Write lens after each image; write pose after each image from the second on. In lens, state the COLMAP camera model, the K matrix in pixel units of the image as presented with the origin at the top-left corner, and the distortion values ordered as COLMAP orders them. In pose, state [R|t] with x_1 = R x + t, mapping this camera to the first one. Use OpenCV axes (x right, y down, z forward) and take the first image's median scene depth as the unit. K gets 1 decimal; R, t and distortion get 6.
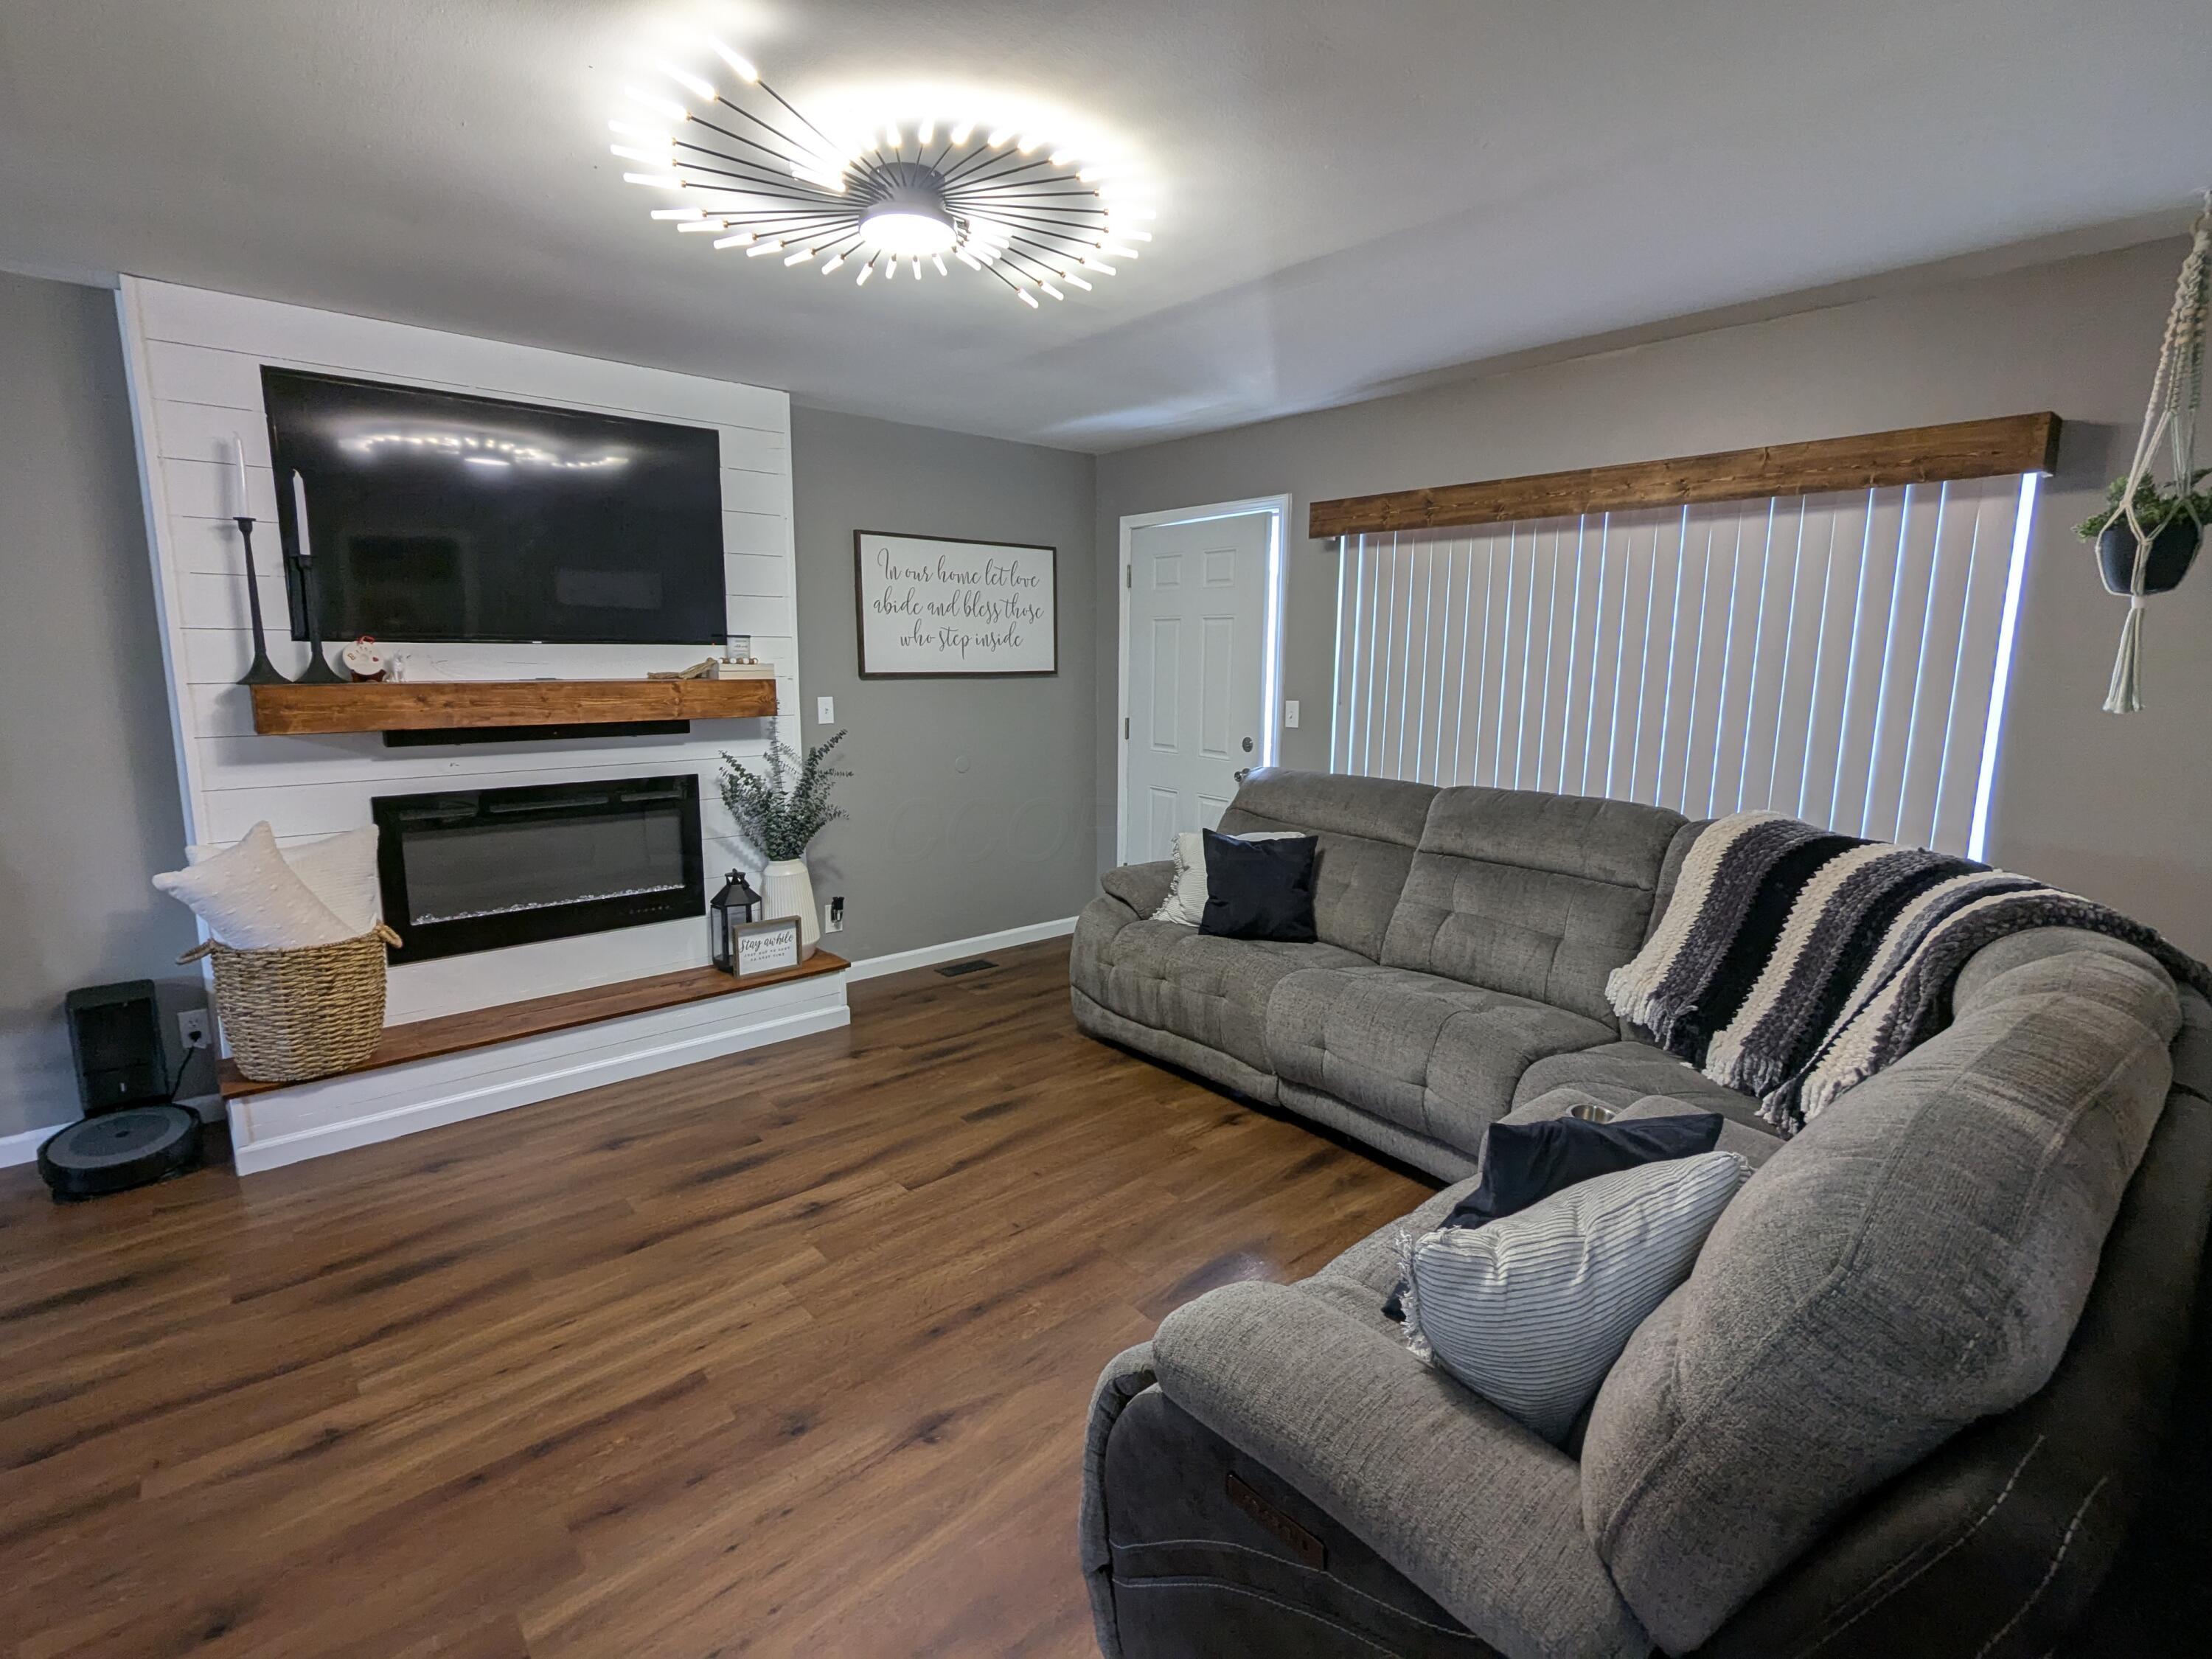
lens RADIAL K [[1040.9, 0, 1111.1], [0, 1040.9, 824.0], [0, 0, 1]] dist [-0.011578, 0.001571]
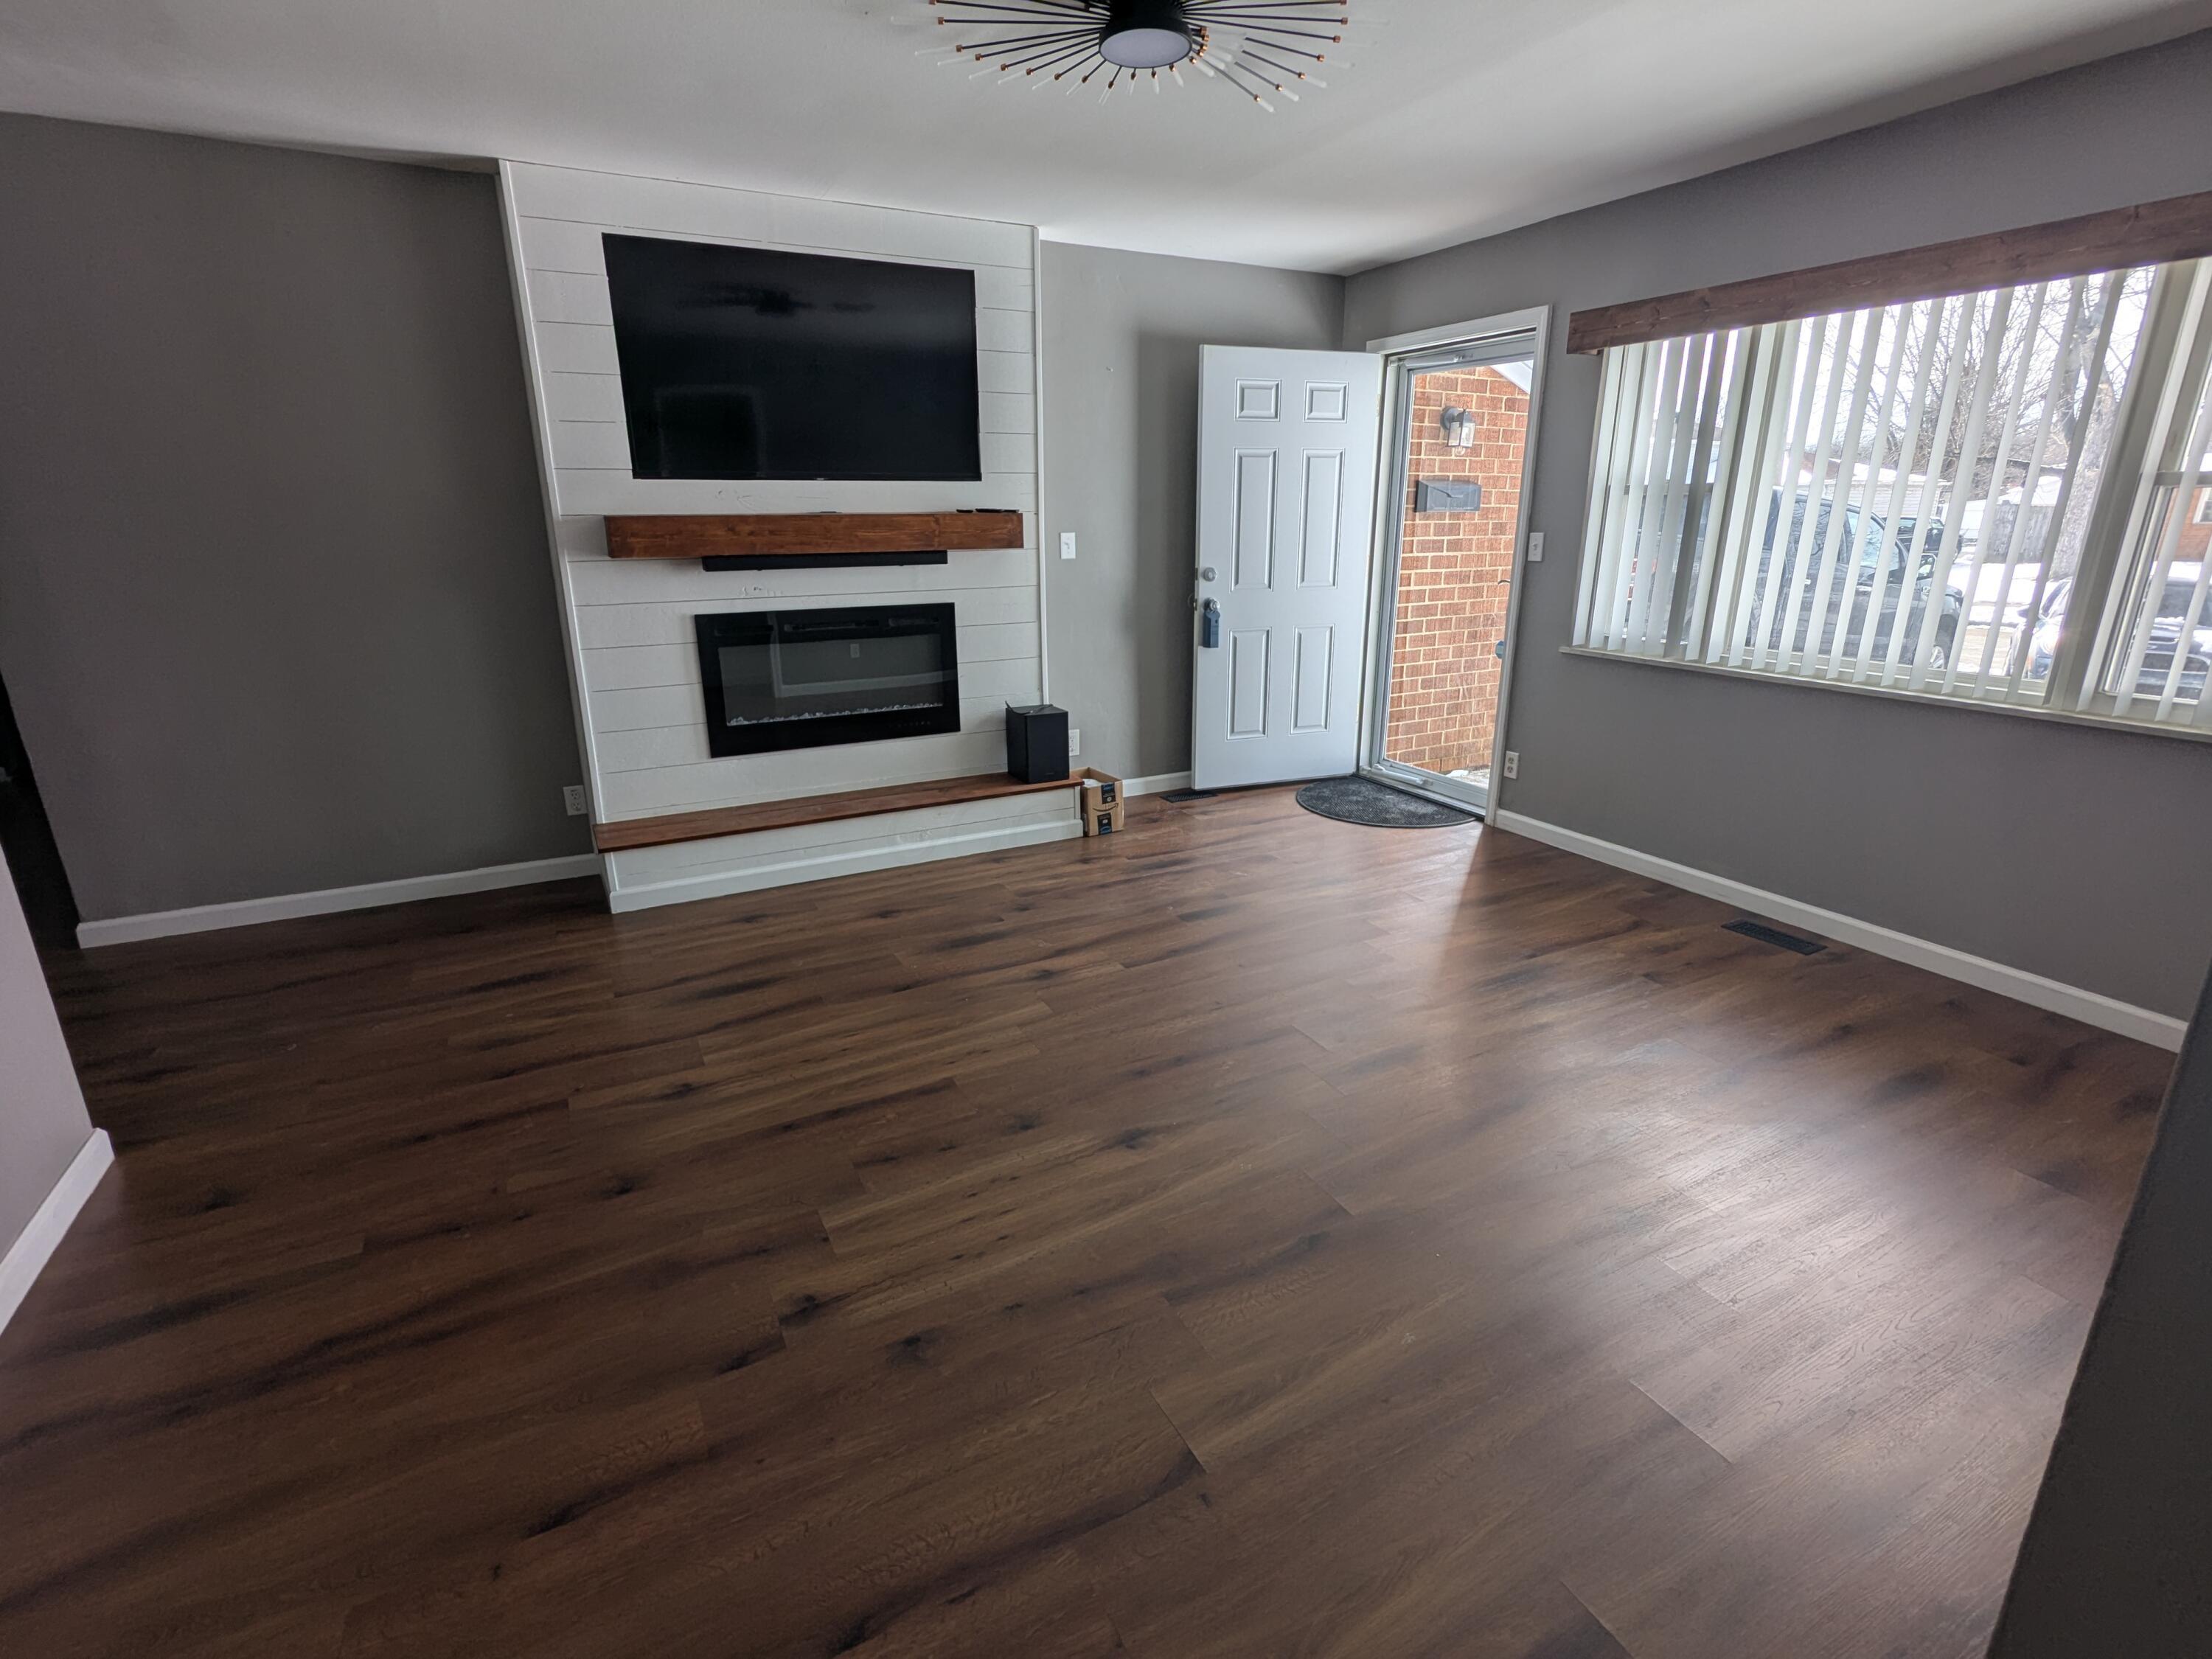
lens RADIAL K [[1040.9, 0, 1102.6], [0, 1040.9, 832.4], [0, 0, 1]] dist [-0.011578, 0.001571]
pose [[0.971212, 0.058204, -0.230995, 0.039063], [-0.026022, 0.989810, 0.139997, 0.054267], [0.236789, -0.129955, 0.962830, -0.091443]]
